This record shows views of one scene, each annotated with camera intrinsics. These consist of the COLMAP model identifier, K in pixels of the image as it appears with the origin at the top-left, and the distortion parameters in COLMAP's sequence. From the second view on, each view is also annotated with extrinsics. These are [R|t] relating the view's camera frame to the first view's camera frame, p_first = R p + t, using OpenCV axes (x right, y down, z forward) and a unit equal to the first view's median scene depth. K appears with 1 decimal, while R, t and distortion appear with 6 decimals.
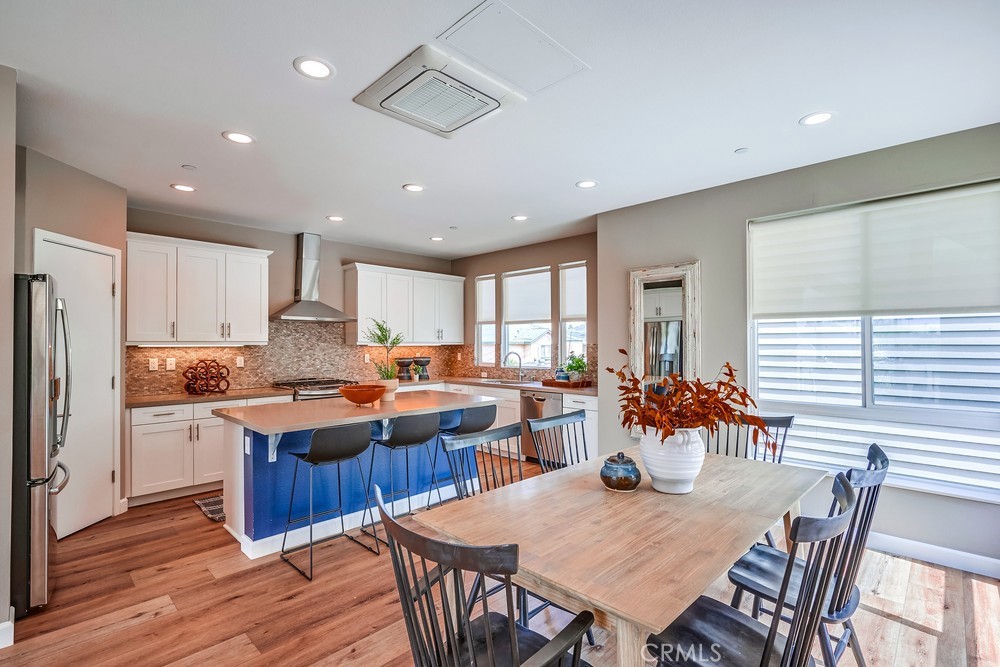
lens RADIAL K [[464.9, 0, 513.4], [0, 464.9, 338.9], [0, 0, 1]] dist [0.003047, 0.000393]
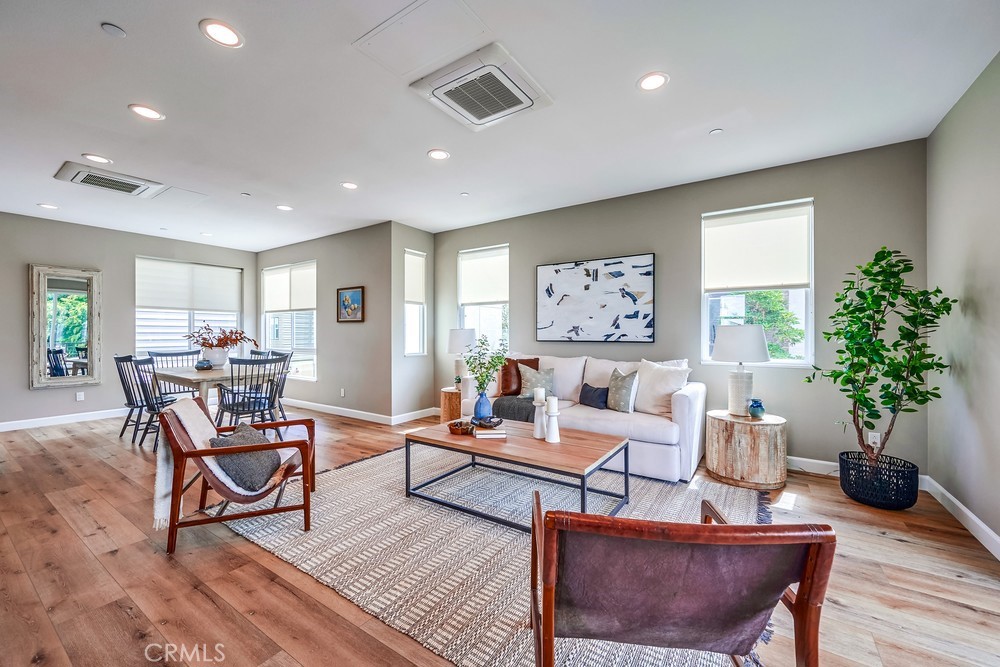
lens RADIAL K [[385.2, 0, 504.6], [0, 385.2, 335.5], [0, 0, 1]] dist [-0.010365, 0.000033]
pose [[-0.175437, -0.005633, 0.984475, -0.897091], [-0.009424, 0.999947, 0.004042, 0.034513], [-0.984446, -0.008568, -0.175480, -0.134523]]
